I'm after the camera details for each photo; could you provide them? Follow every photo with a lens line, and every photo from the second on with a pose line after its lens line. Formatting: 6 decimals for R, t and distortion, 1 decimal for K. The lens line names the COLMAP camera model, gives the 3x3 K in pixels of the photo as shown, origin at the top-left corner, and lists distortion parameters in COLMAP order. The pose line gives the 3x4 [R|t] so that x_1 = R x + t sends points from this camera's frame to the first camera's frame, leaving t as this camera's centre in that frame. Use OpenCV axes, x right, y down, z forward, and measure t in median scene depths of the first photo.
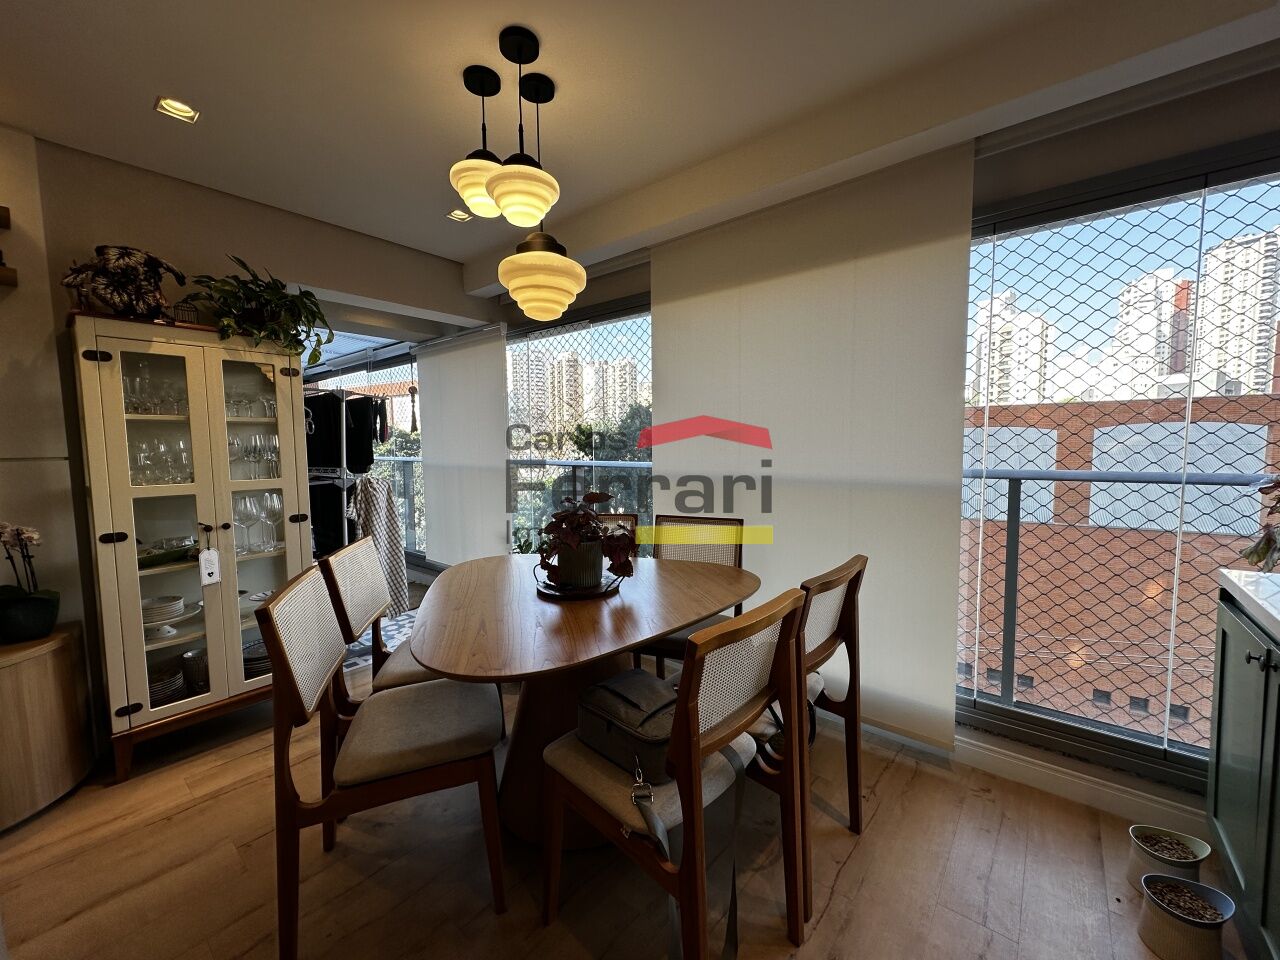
lens RADIAL K [[507.9, 0, 638.6], [0, 507.9, 482.2], [0, 0, 1]] dist [0.001117, 0.000442]
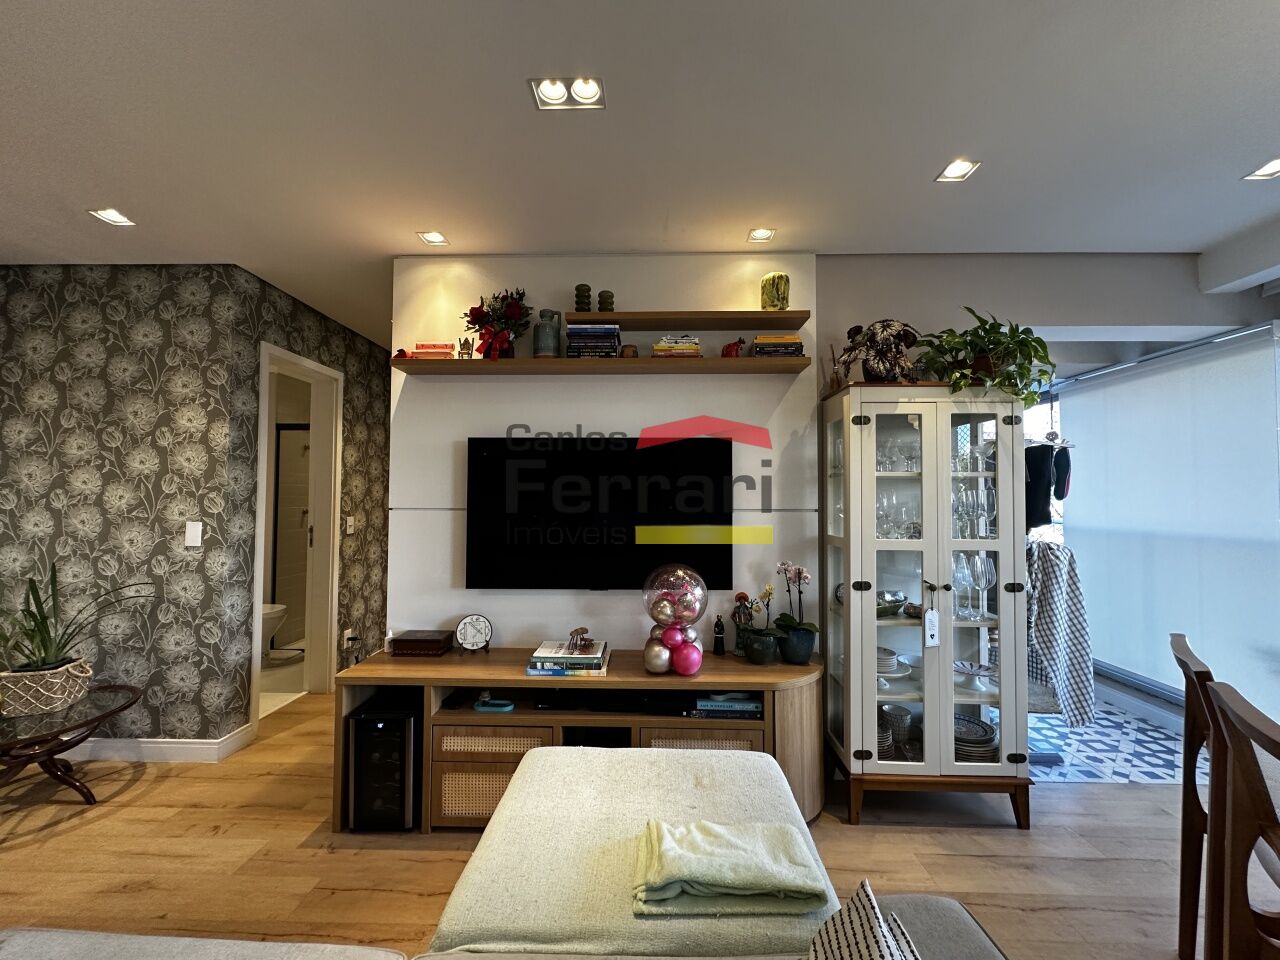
lens RADIAL K [[507.9, 0, 639.5], [0, 507.9, 483.3], [0, 0, 1]] dist [0.001117, 0.000442]
pose [[0.616741, -0.009398, -0.787110, -0.449334], [-0.073474, 0.994876, -0.069449, 0.002296], [0.783730, 0.100664, 0.612890, -0.046287]]
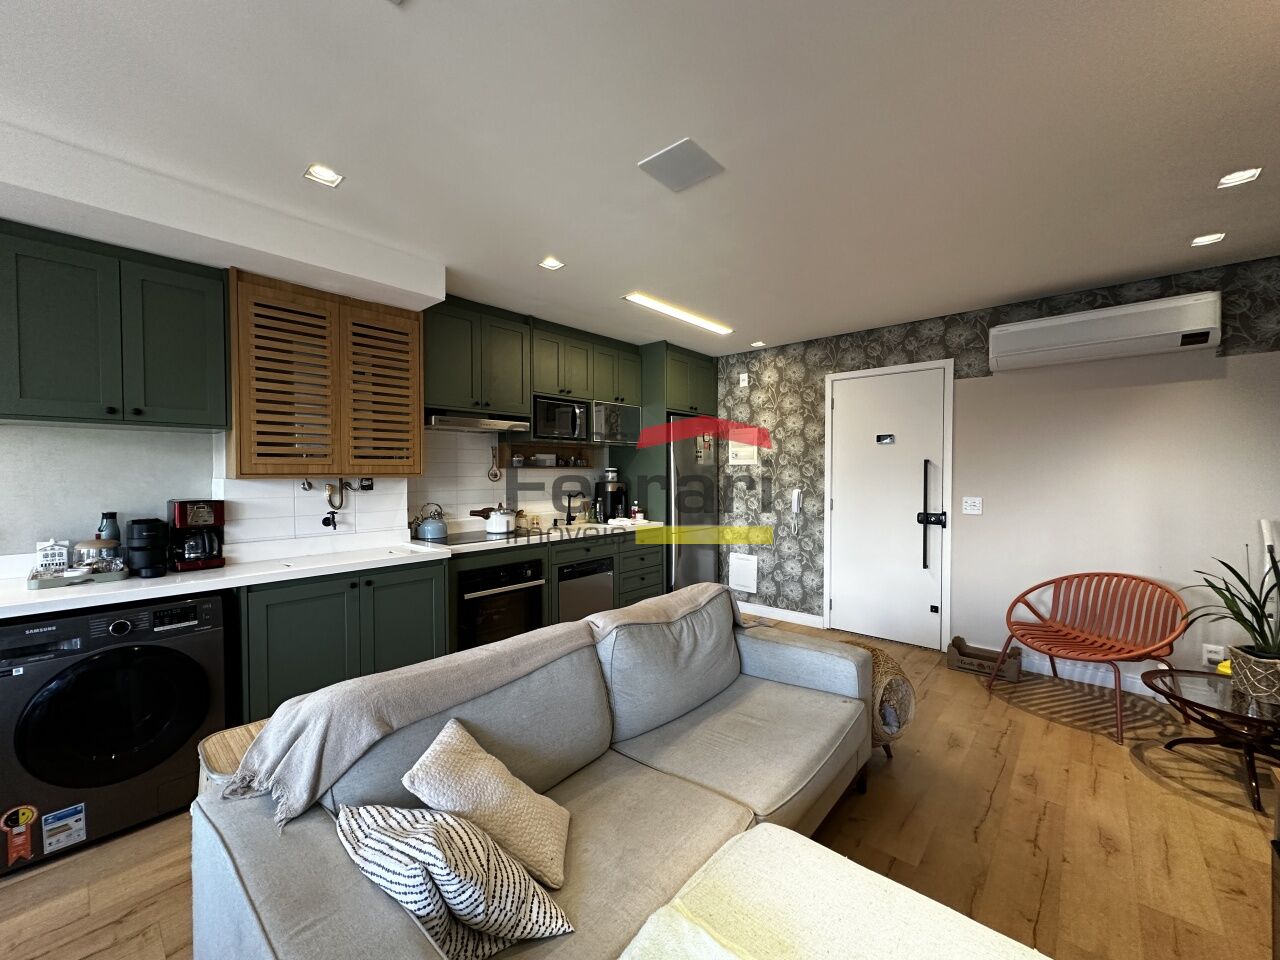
lens RADIAL K [[507.9, 0, 639.3], [0, 507.9, 482.7], [0, 0, 1]] dist [0.001117, 0.000442]
pose [[-0.999196, 0.015715, 0.036885, -0.838501], [0.019090, 0.995481, 0.093023, -0.072813], [-0.035256, 0.093653, -0.994981, 0.753837]]
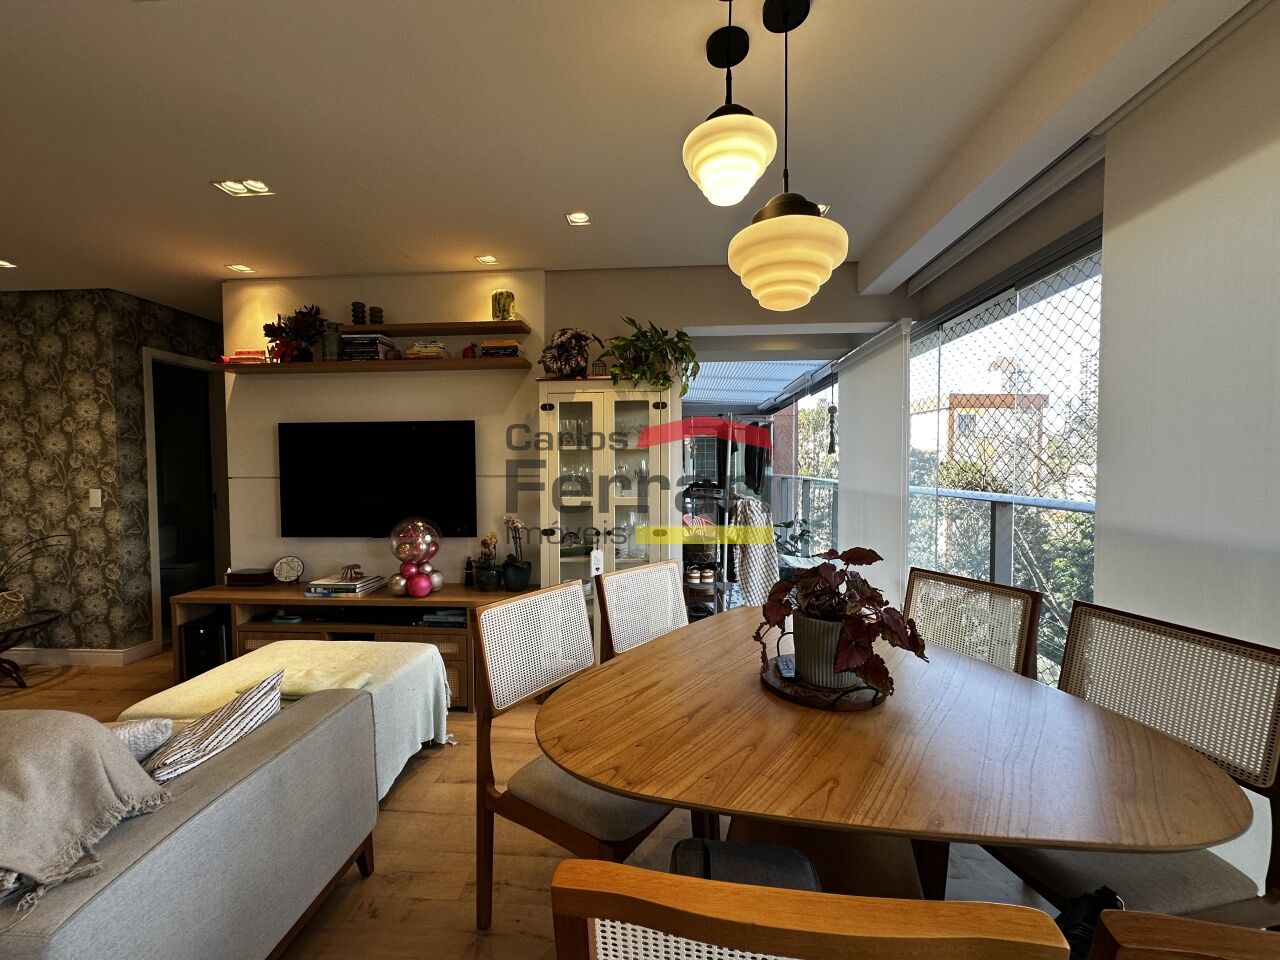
lens RADIAL K [[507.9, 0, 639.5], [0, 507.9, 483.2], [0, 0, 1]] dist [0.001117, 0.000442]
pose [[0.580890, 0.035832, -0.813193, 0.265525], [-0.064939, 0.997886, -0.002418, -0.040147], [0.811388, 0.054212, 0.581989, 0.346066]]
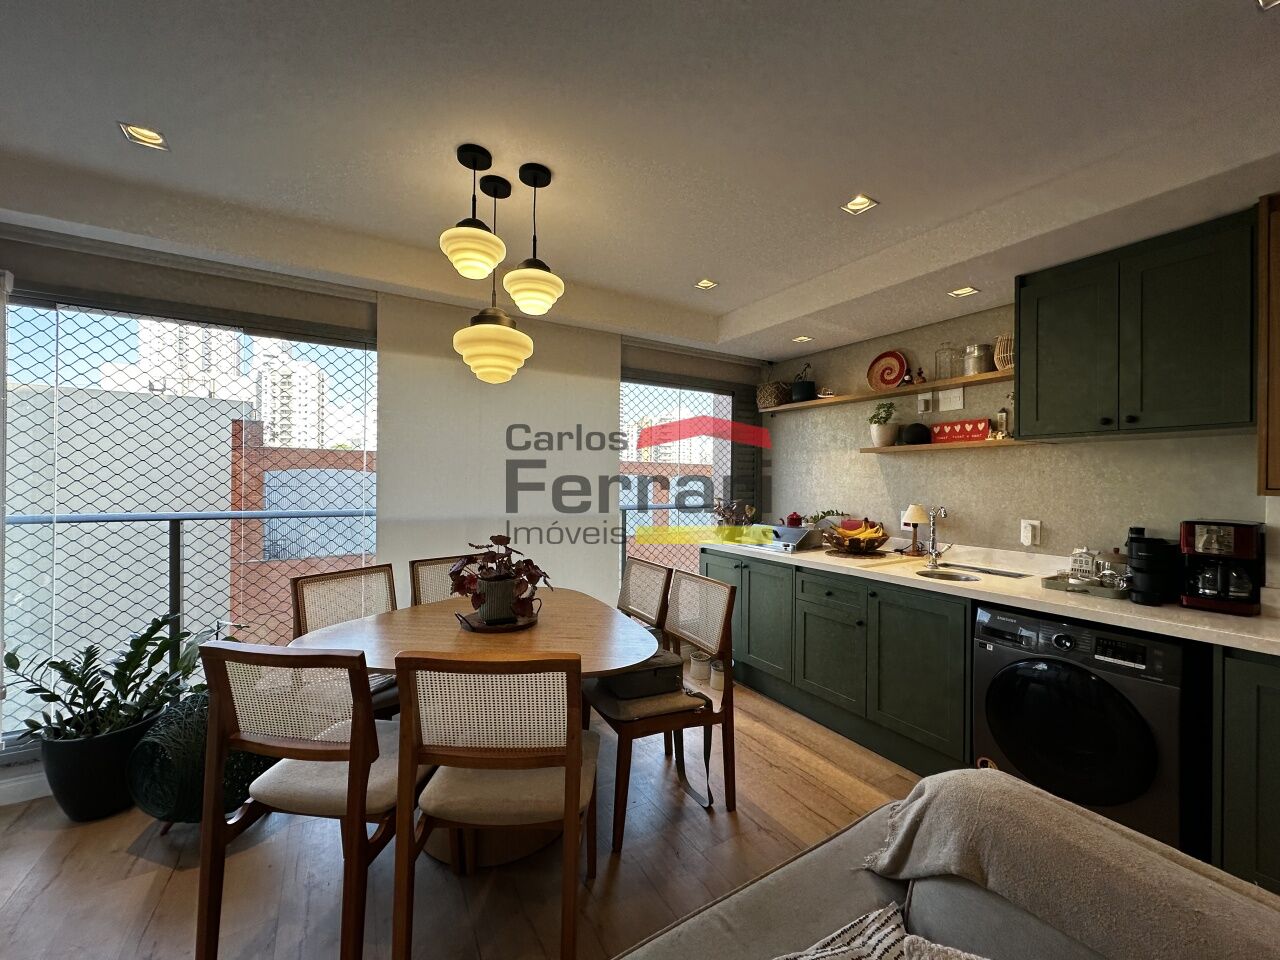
lens RADIAL K [[507.9, 0, 640.6], [0, 507.9, 482.0], [0, 0, 1]] dist [0.001117, 0.000442]
pose [[0.329011, 0.016359, 0.944185, -0.976341], [0.055111, 0.997813, -0.036492, -0.037892], [-0.942717, 0.064042, 0.327390, 0.296514]]
